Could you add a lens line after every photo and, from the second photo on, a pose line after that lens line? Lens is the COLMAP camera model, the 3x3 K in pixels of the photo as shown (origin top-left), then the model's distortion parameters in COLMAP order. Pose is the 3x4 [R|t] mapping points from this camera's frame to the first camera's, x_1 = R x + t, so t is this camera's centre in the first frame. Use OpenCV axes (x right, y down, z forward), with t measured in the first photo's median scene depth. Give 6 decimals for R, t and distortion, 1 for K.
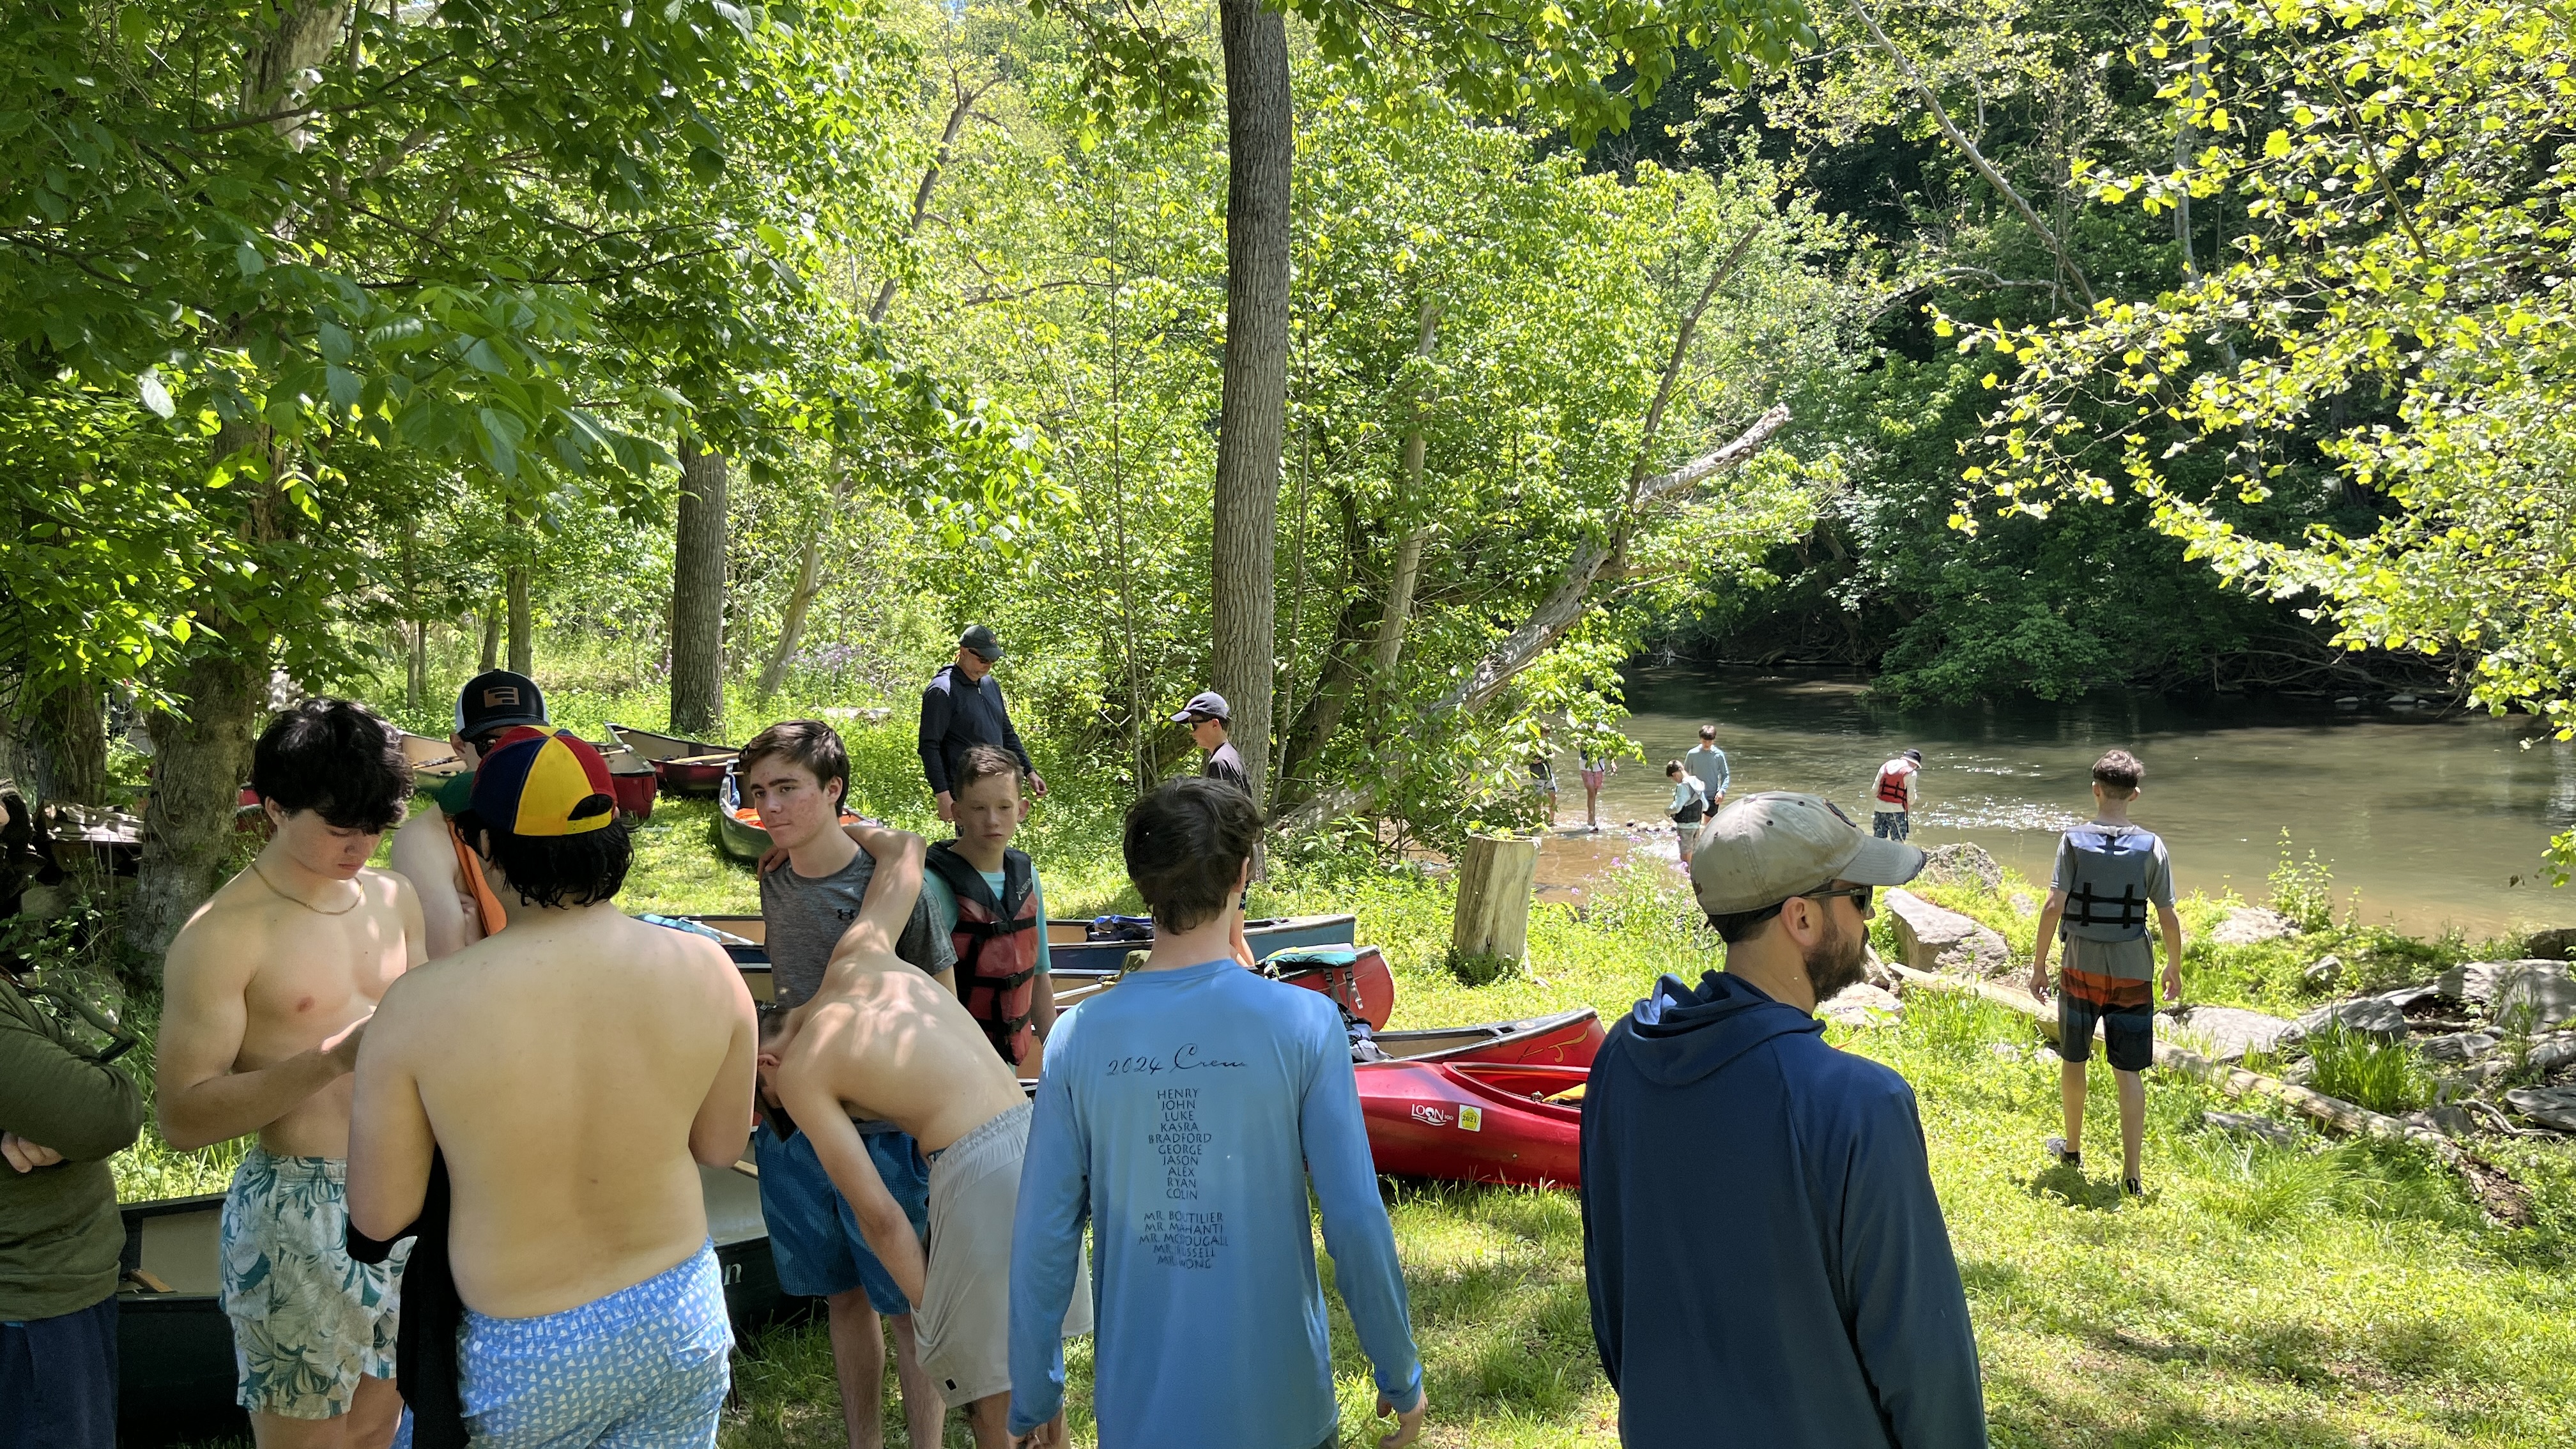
lens RADIAL K [[1916.9, 0, 1281.2], [0, 1916.9, 722.8], [0, 0, 1]] dist [0.029097, -0.036503]
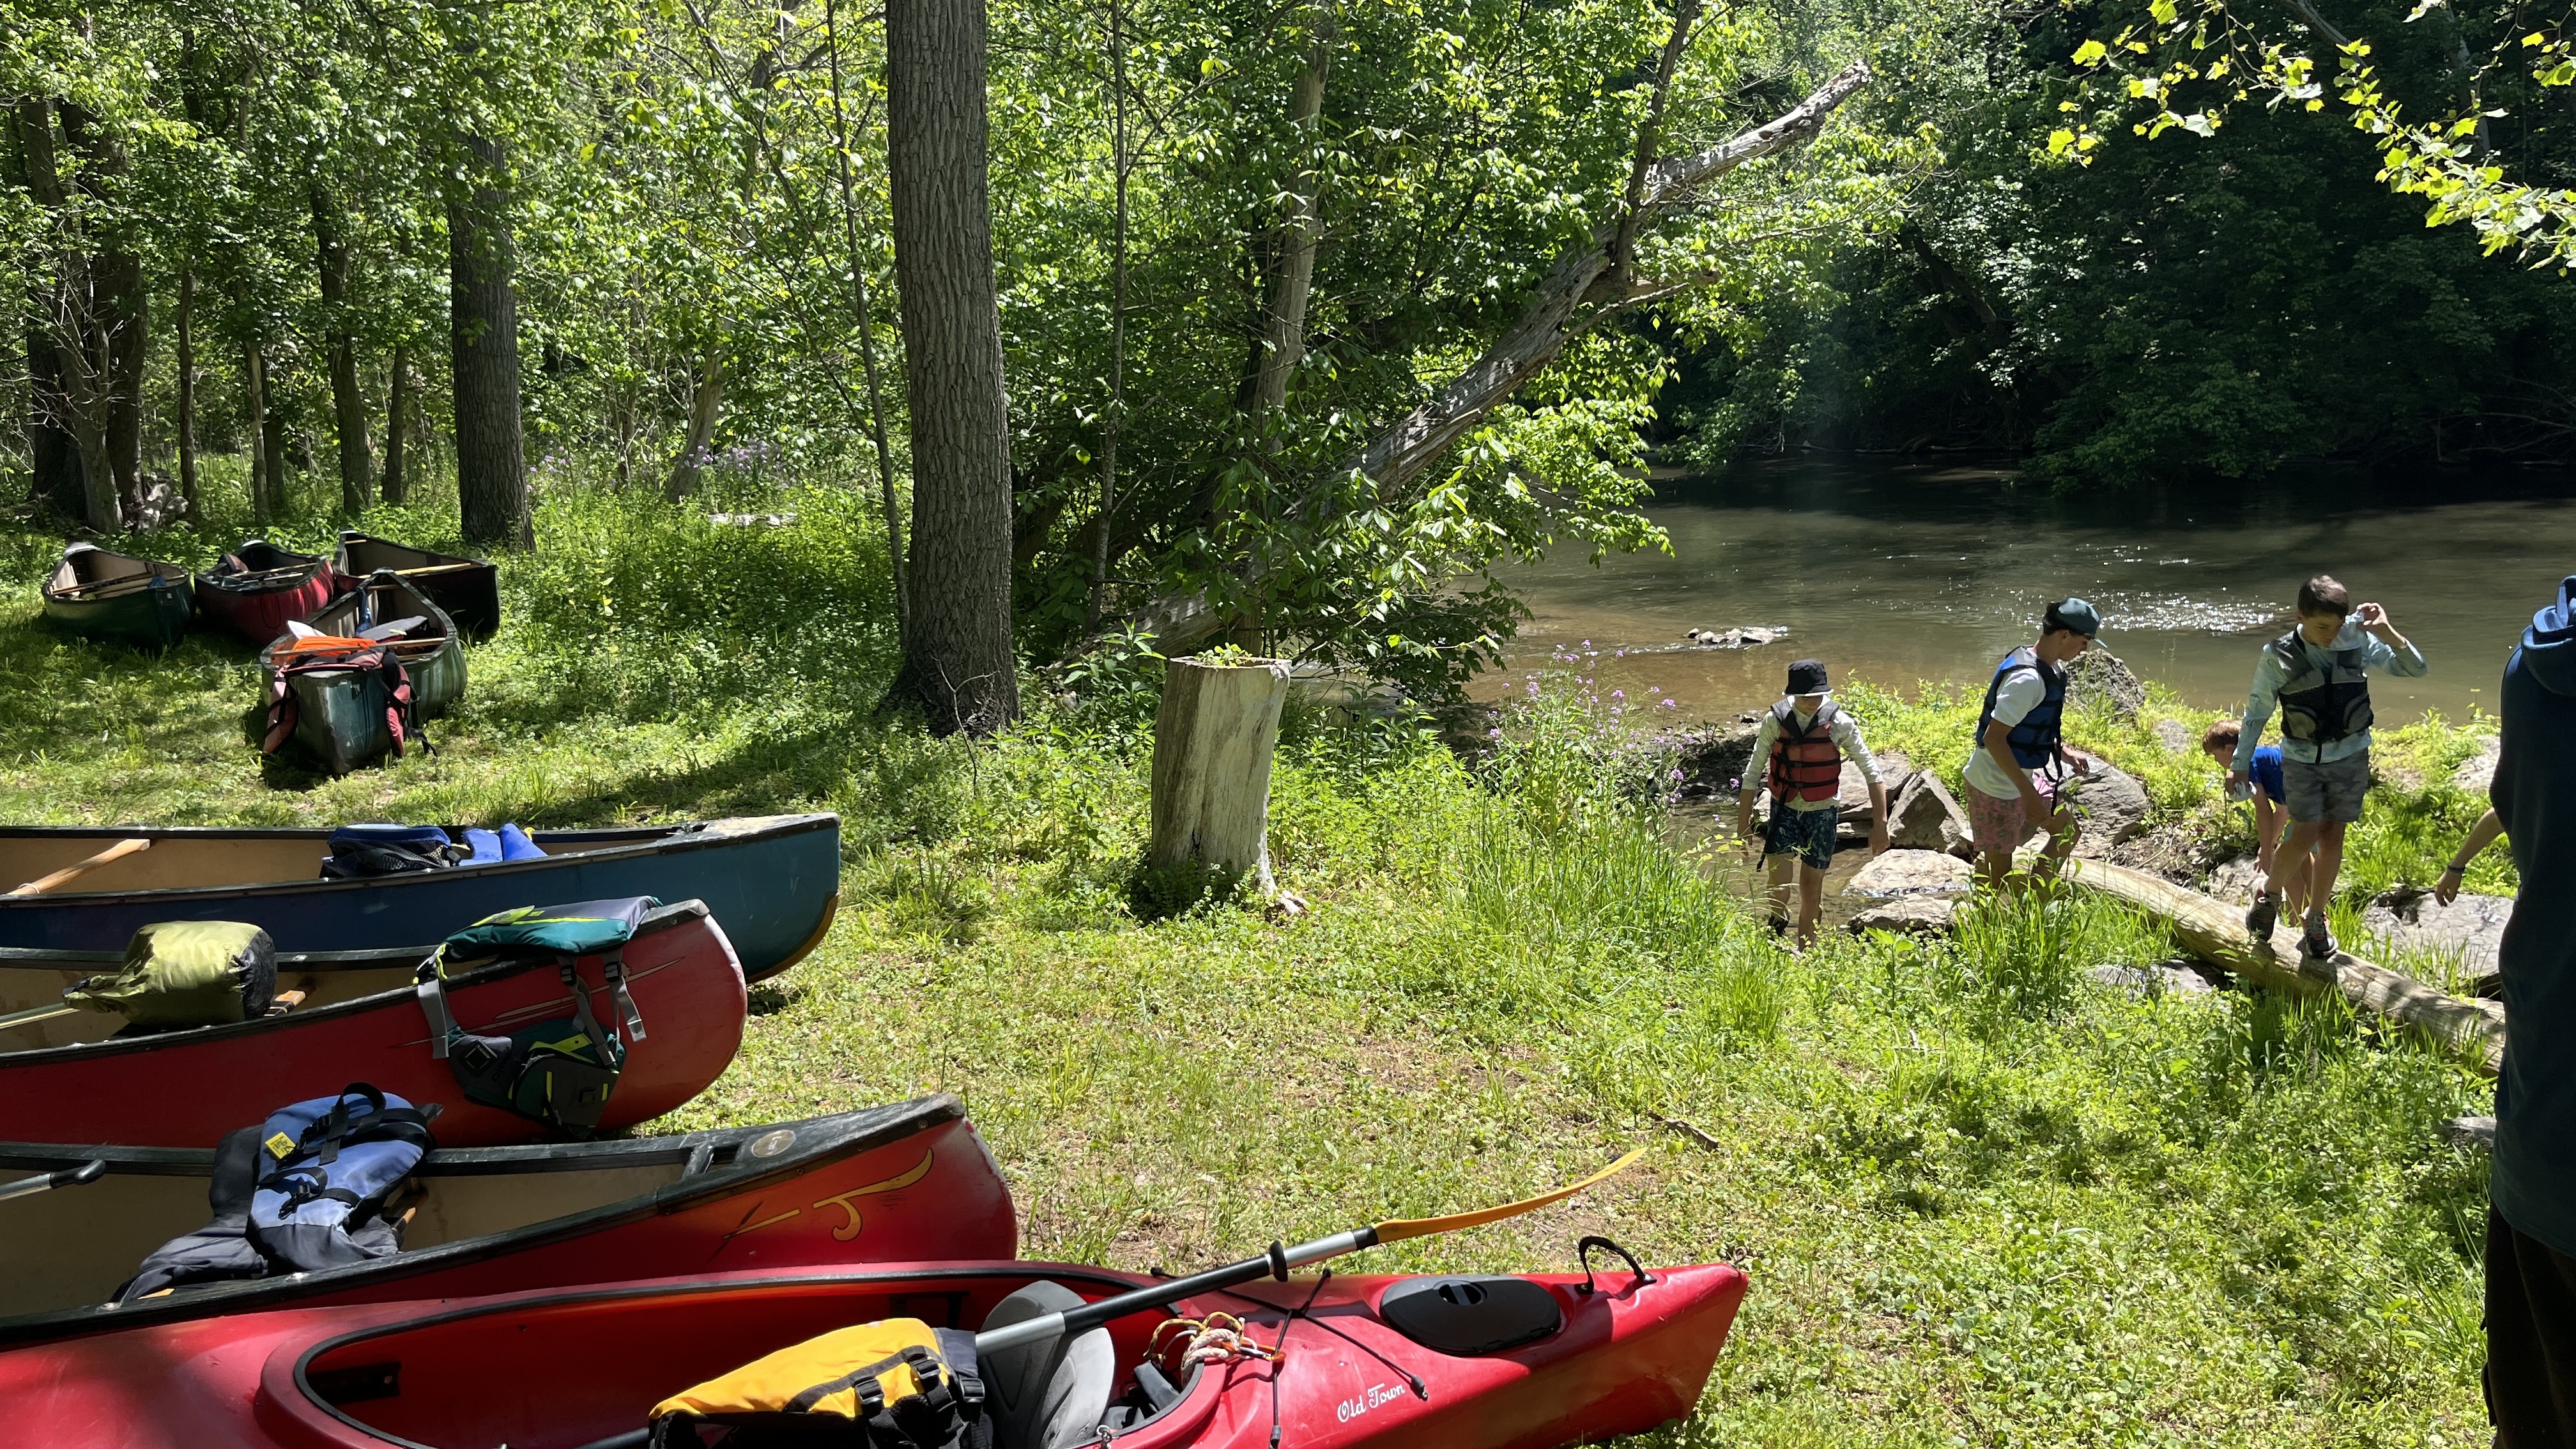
lens RADIAL K [[1916.9, 0, 1313.1], [0, 1916.9, 733.8], [0, 0, 1]] dist [0.029097, -0.036503]
pose [[0.997524, -0.017340, -0.068163, 0.109702], [0.024009, 0.994870, 0.098276, 0.015492], [0.066109, -0.099669, 0.992822, 0.255754]]
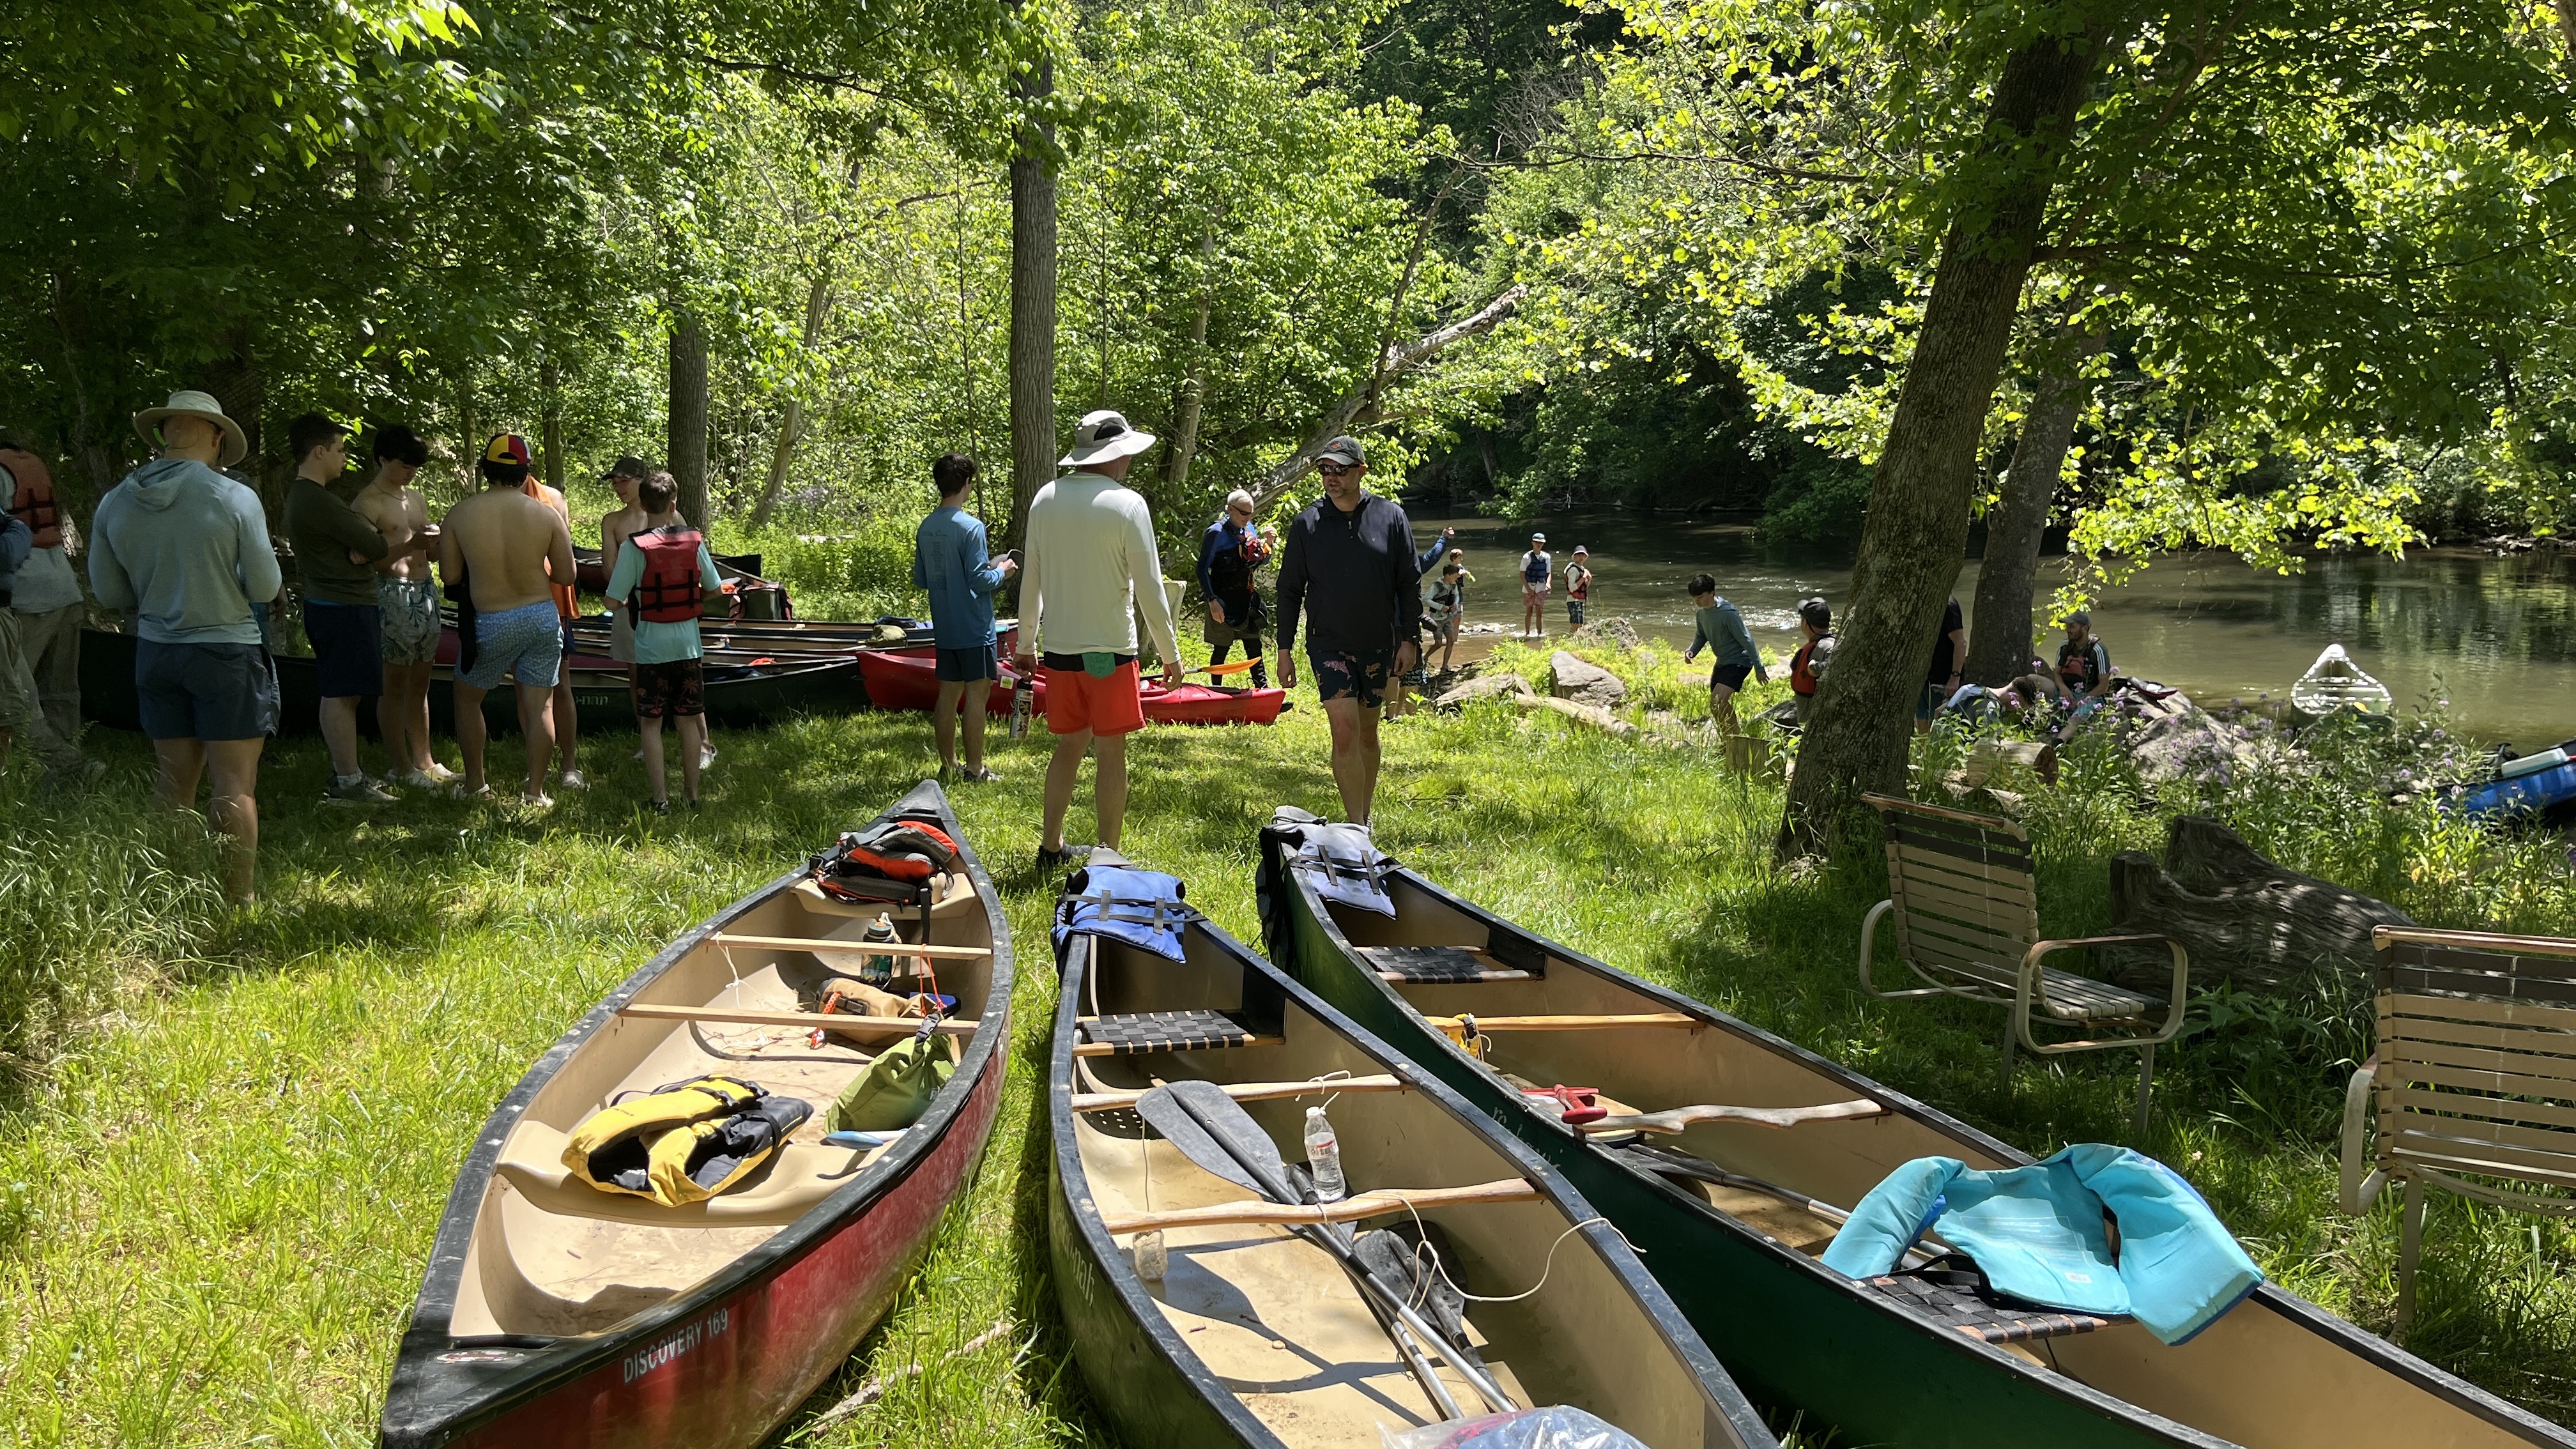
lens RADIAL K [[1916.9, 0, 1268.6], [0, 1916.9, 723.8], [0, 0, 1]] dist [0.029097, -0.036503]
pose [[0.999326, -0.001775, -0.036667, 0.156797], [0.004313, 0.997589, 0.069259, 0.041491], [0.036456, -0.069371, 0.996925, -0.337719]]
